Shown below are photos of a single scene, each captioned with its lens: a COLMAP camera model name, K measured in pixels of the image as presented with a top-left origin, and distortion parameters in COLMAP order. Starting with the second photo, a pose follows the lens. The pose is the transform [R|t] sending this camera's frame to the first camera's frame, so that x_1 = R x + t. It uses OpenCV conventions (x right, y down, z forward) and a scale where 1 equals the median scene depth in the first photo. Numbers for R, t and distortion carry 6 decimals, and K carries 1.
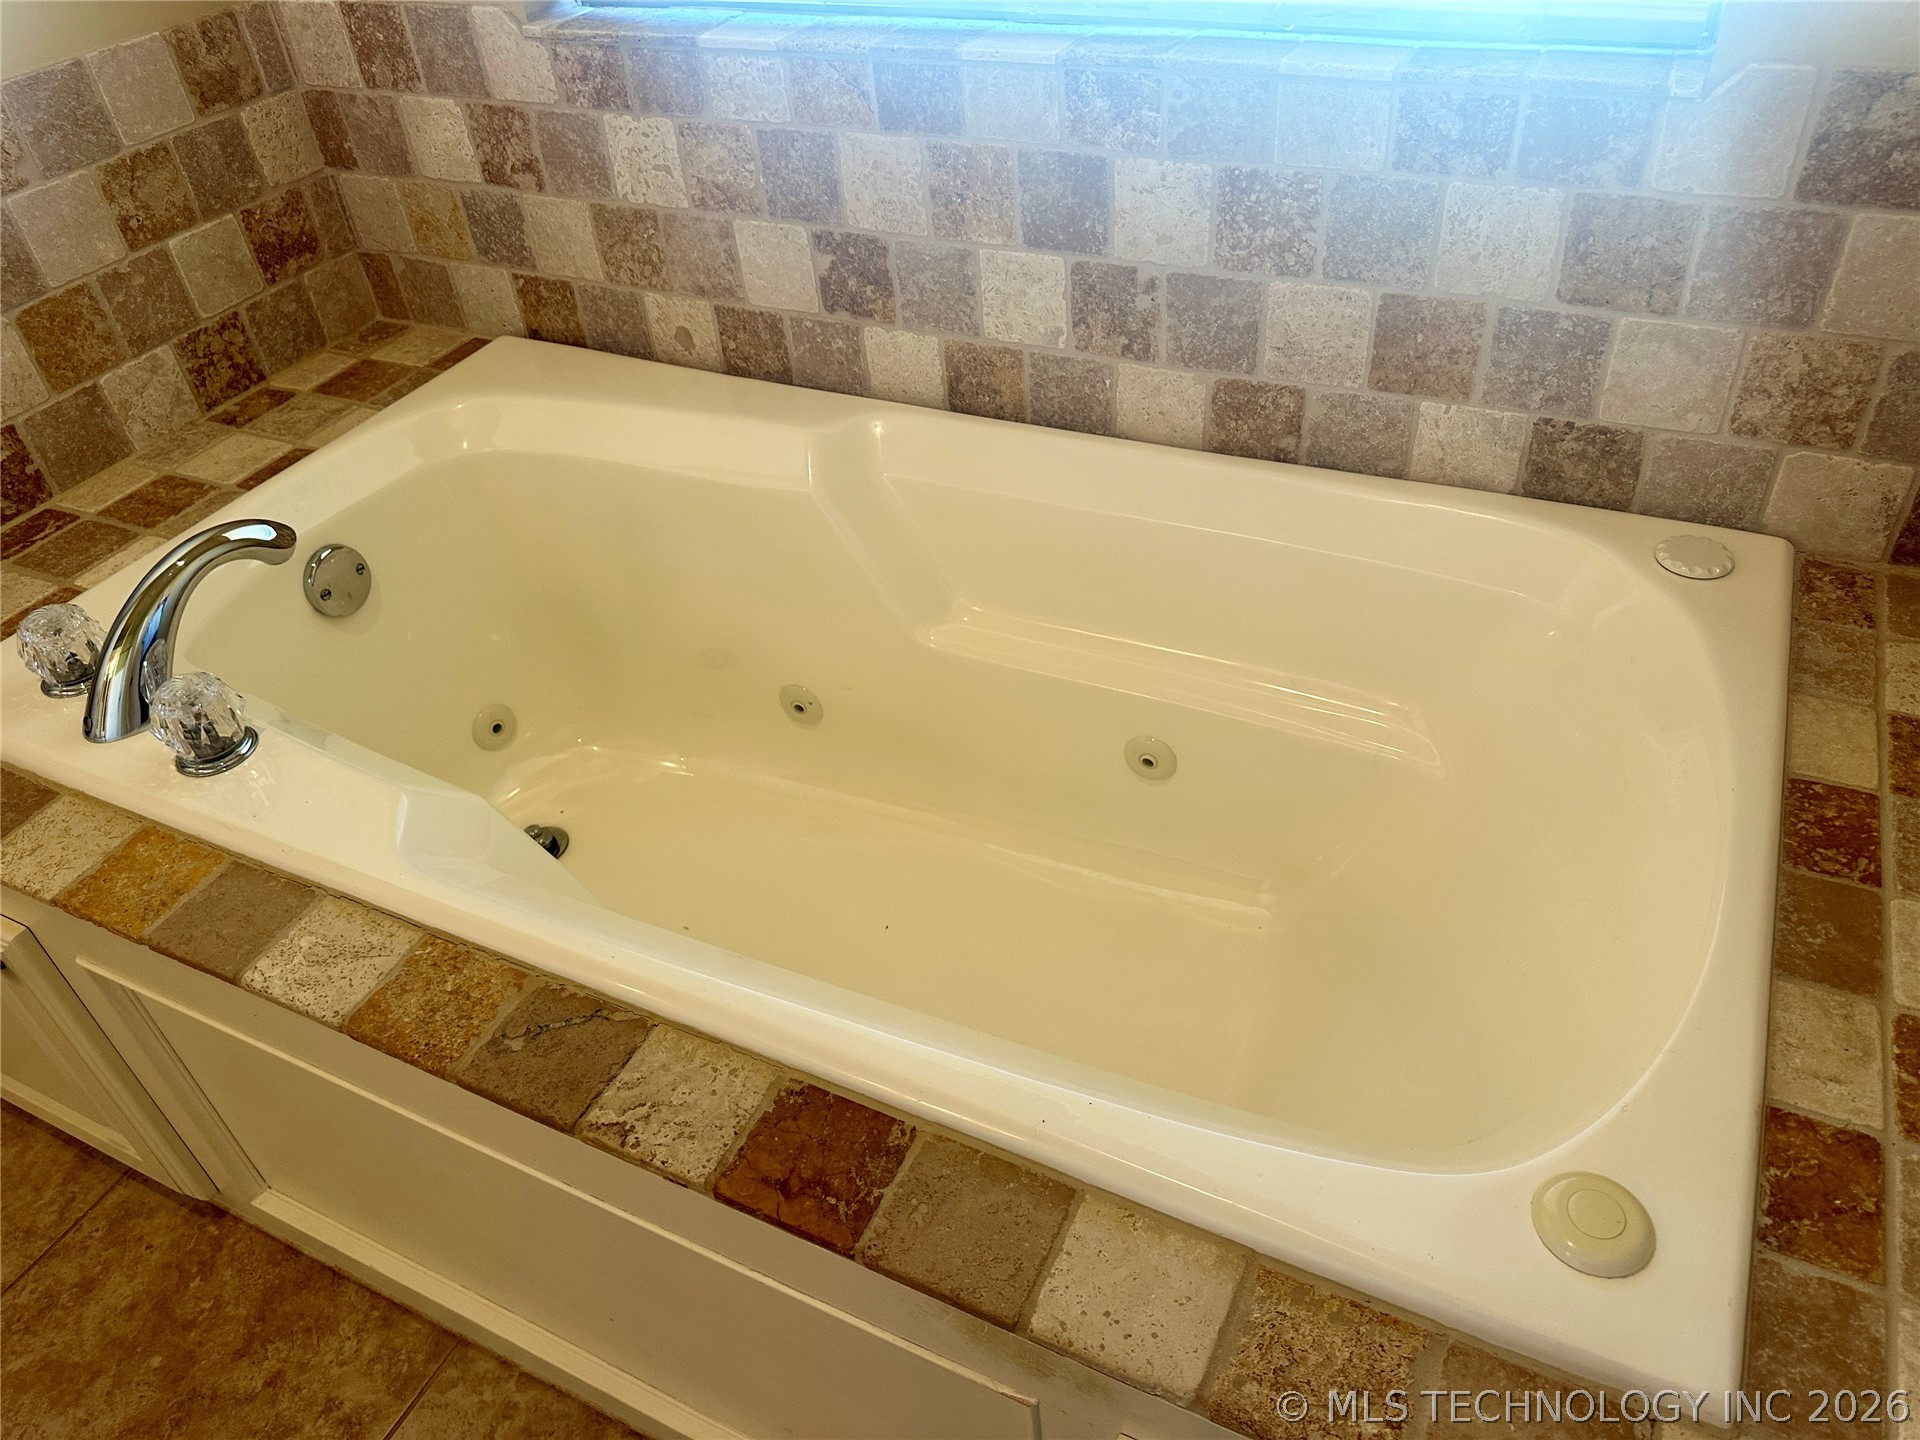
lens RADIAL K [[1362.4, 0, 949.3], [0, 1362.4, 737.4], [0, 0, 1]] dist [0.038137, -0.040396]
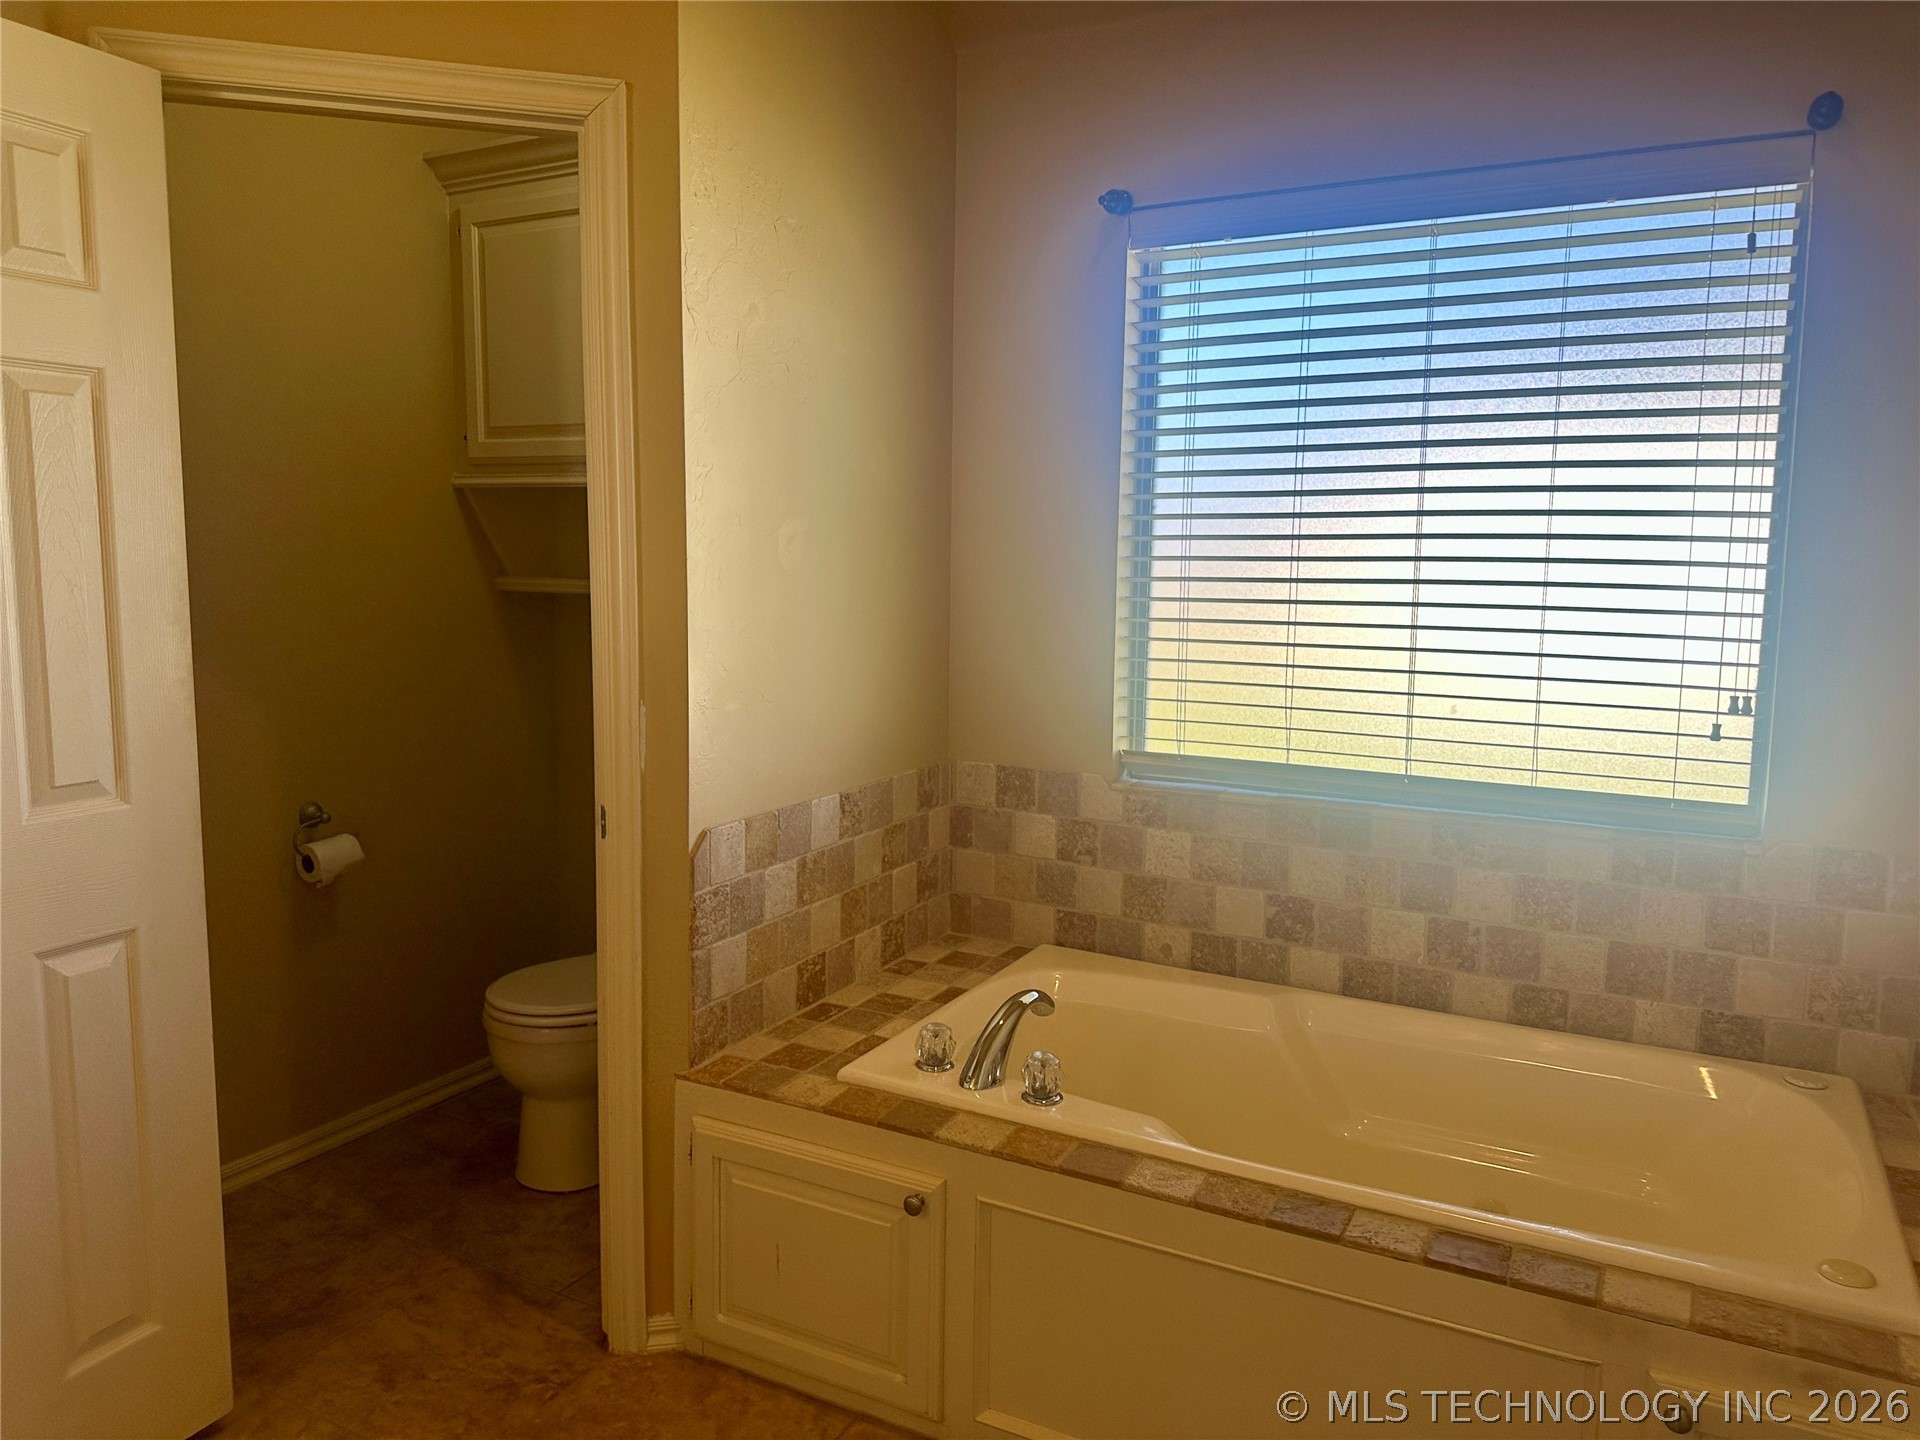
lens RADIAL K [[1362.4, 0, 958.7], [0, 1362.4, 721.8], [0, 0, 1]] dist [0.038137, -0.040396]
pose [[0.995778, 0.090050, -0.017812, -0.497095], [-0.085710, 0.842624, -0.531637, 0.439979], [-0.032865, 0.530919, 0.846785, -0.652592]]
